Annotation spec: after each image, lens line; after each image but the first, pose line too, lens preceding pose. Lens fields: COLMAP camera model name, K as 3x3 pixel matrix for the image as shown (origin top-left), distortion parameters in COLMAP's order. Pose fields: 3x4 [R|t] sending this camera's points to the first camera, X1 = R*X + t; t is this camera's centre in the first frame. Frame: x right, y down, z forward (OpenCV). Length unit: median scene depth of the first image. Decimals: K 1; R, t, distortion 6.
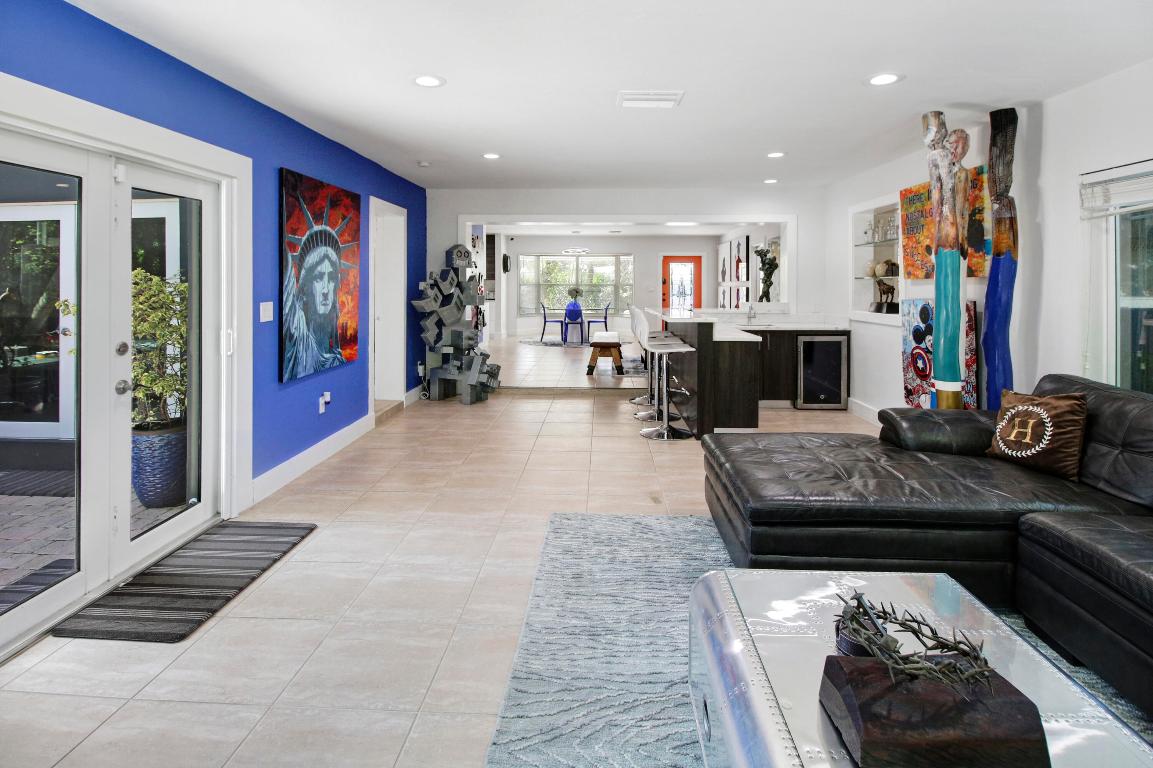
lens RADIAL K [[604.5, 0, 576.0], [0, 604.5, 283.4], [0, 0, 1]] dist [-0.005618, -0.001435]
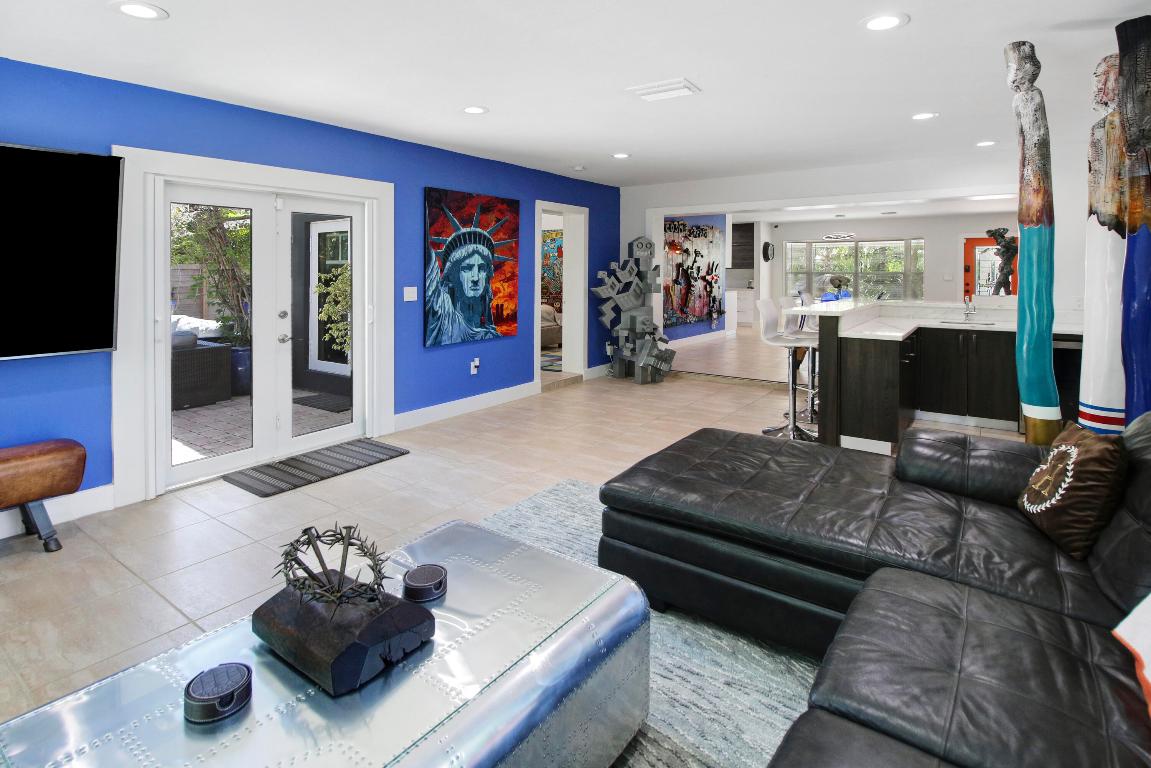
lens RADIAL K [[593.1, 0, 576.5], [0, 593.1, 274.0], [0, 0, 1]] dist [-0.001922, -0.001343]
pose [[0.833997, -0.000288, -0.551768, 0.455063], [0.002340, 0.999993, 0.003016, -0.001061], [0.551763, -0.003806, 0.833992, 0.072349]]
